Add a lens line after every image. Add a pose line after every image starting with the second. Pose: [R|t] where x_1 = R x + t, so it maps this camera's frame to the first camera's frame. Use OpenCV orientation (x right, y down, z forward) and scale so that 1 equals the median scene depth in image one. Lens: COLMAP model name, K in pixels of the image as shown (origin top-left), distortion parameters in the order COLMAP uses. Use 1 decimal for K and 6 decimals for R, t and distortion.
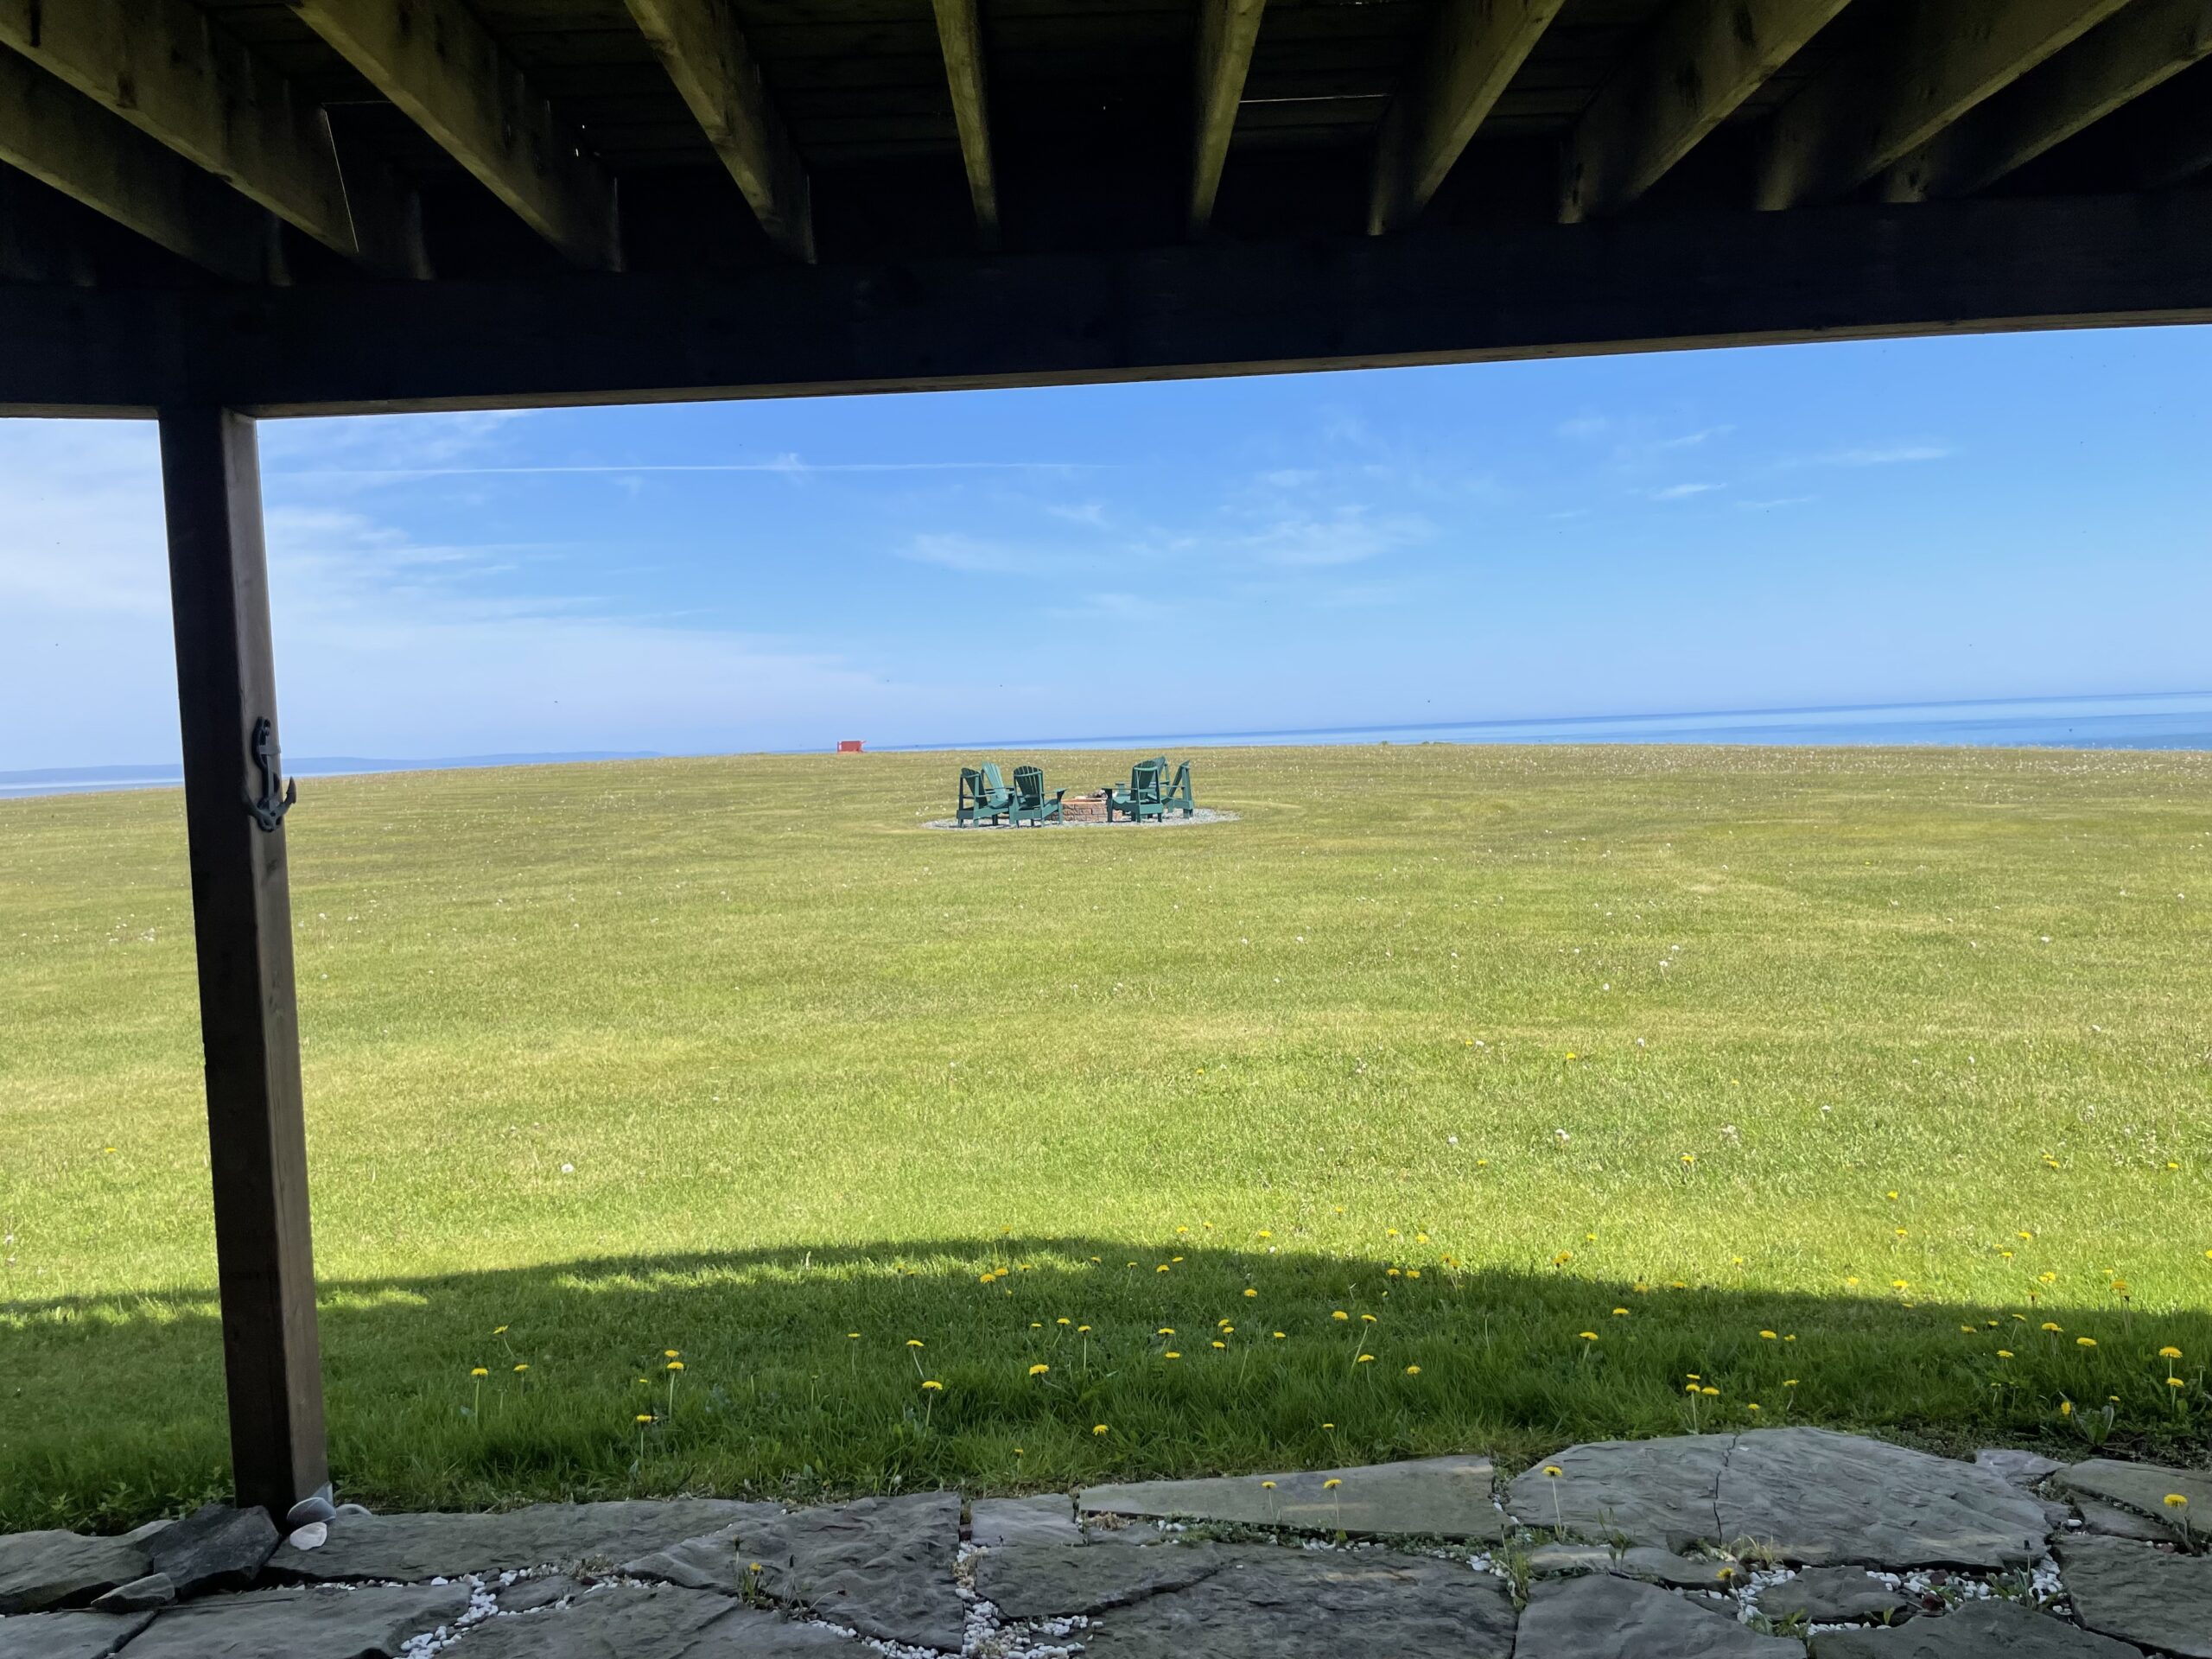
lens RADIAL K [[1673.2, 0, 1107.3], [0, 1673.2, 835.8], [0, 0, 1]] dist [0.106949, -0.138667]
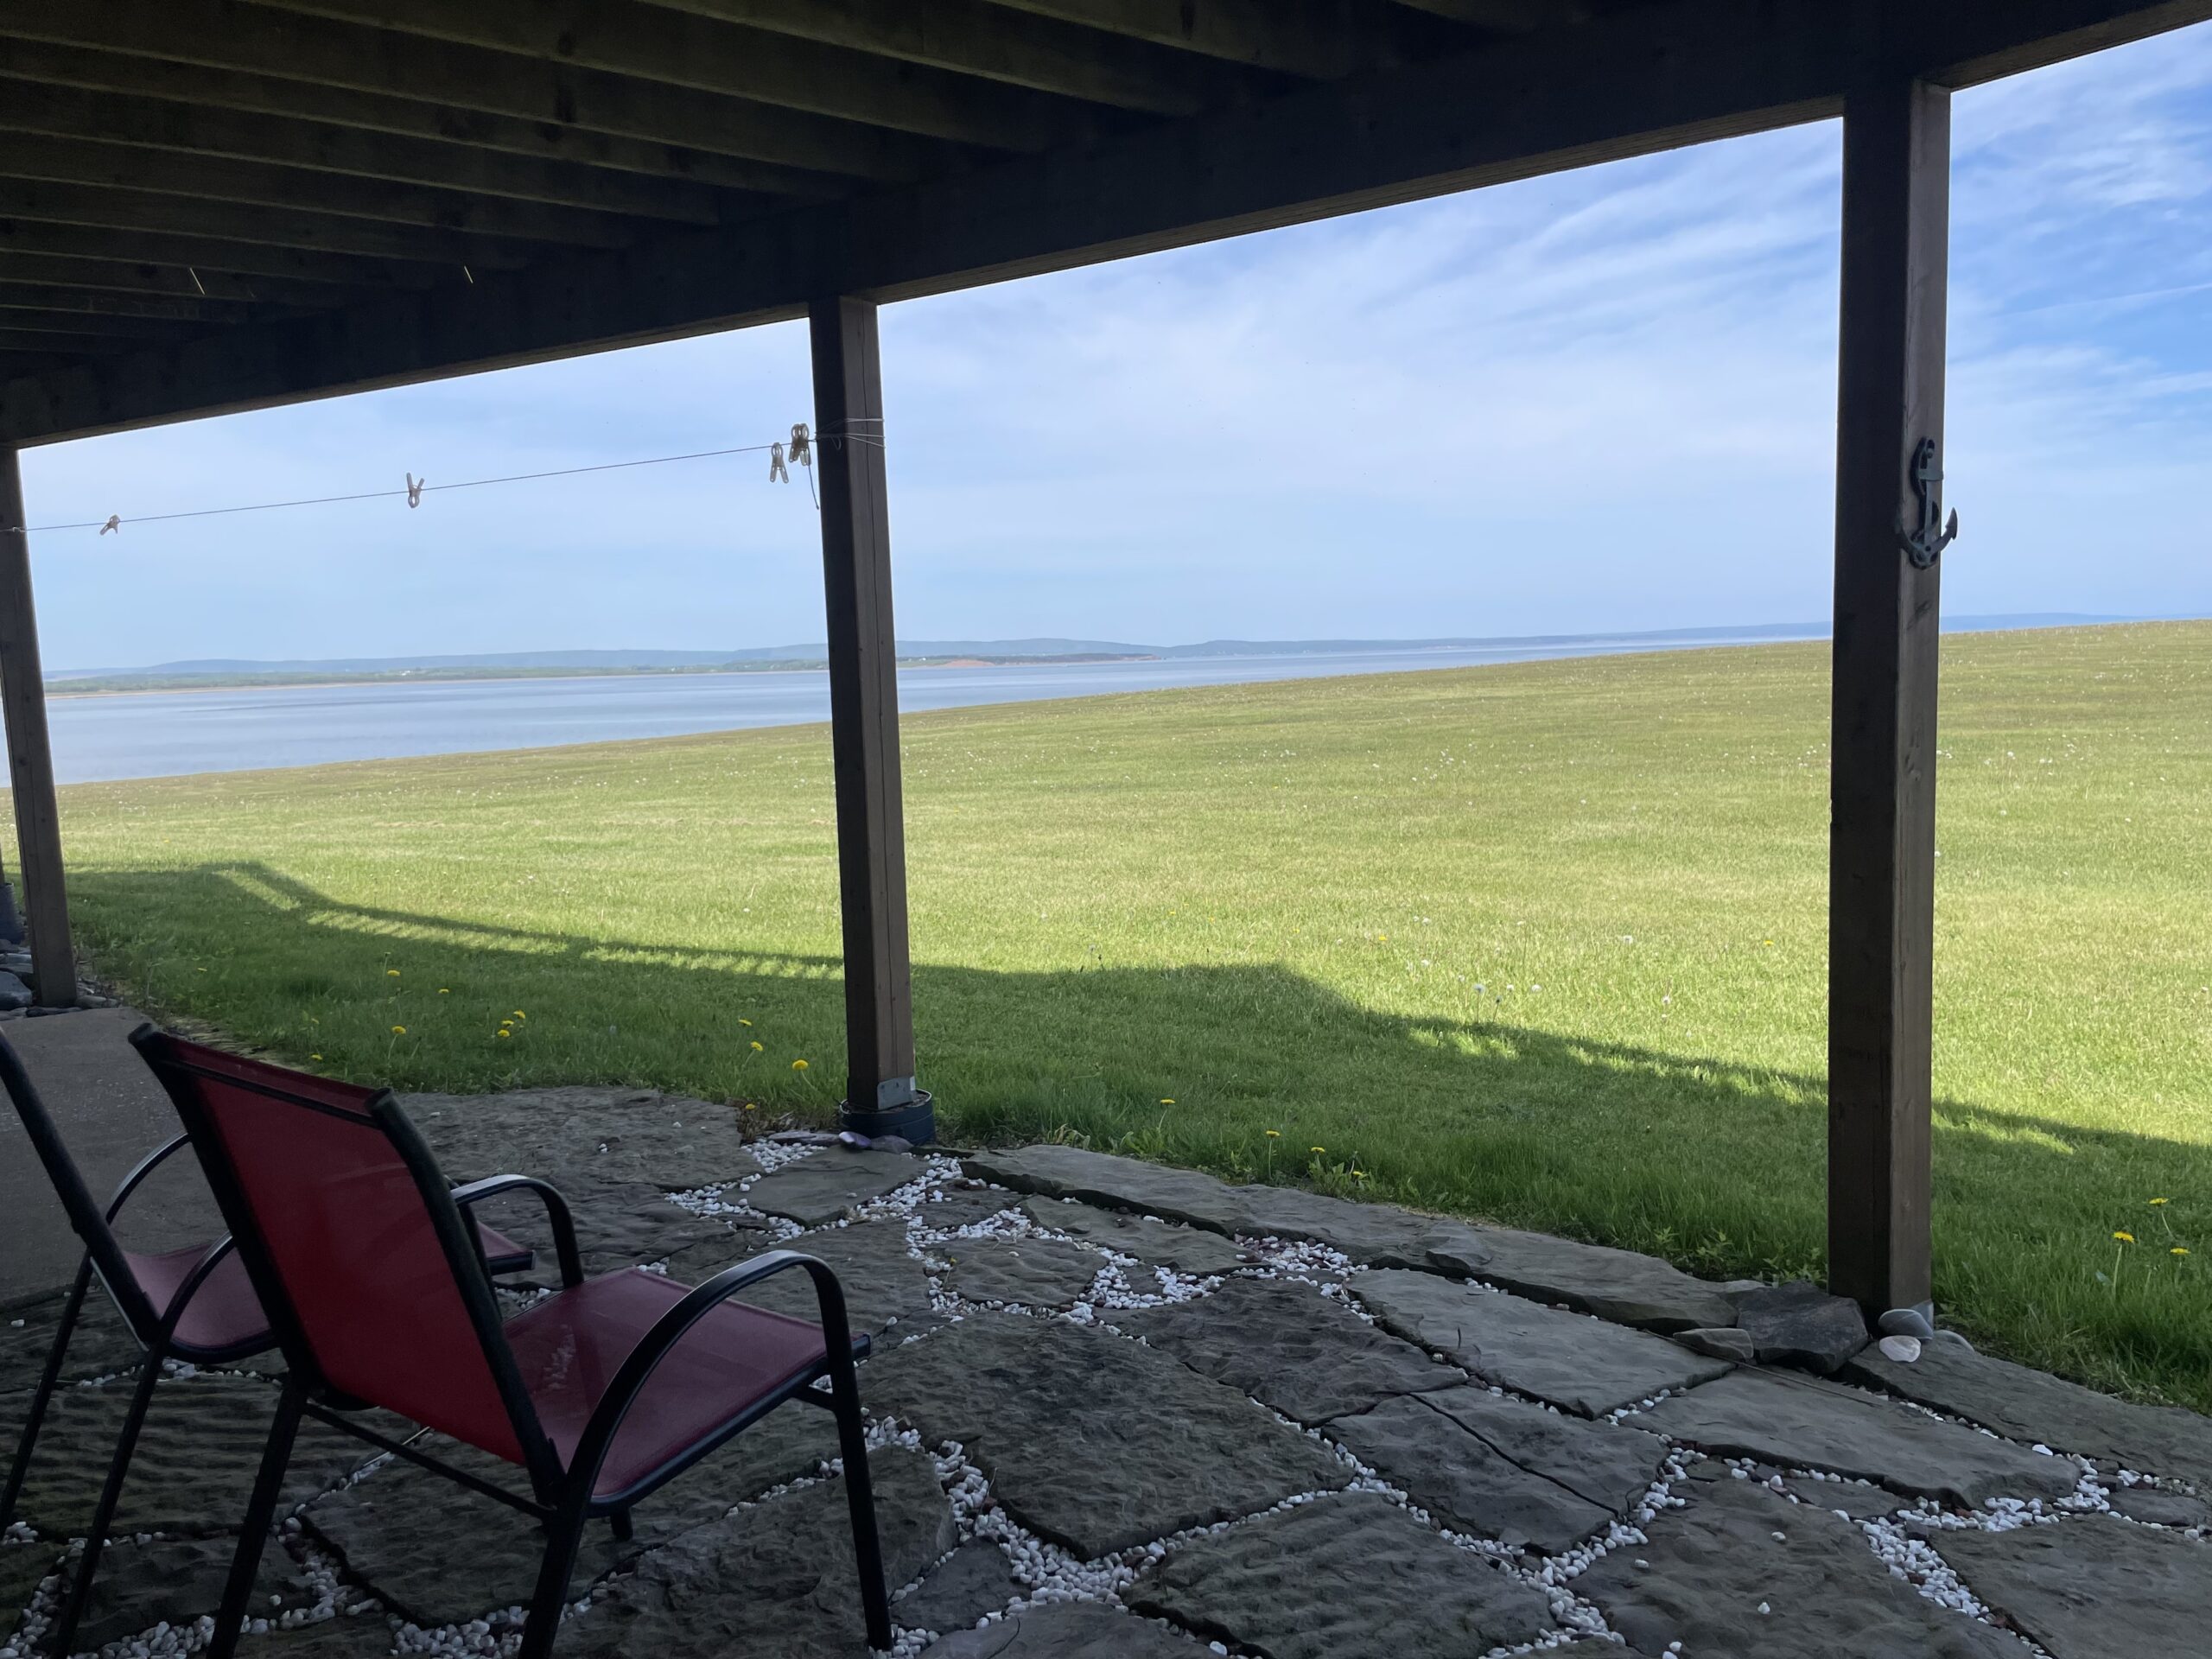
lens RADIAL K [[1673.2, 0, 1107.3], [0, 1673.2, 835.8], [0, 0, 1]] dist [0.106949, -0.138667]
pose [[0.597794, 0.100416, -0.795336, -0.023449], [-0.038887, 0.994588, 0.096344, 0.060794], [0.800706, -0.026666, 0.598464, 0.113498]]
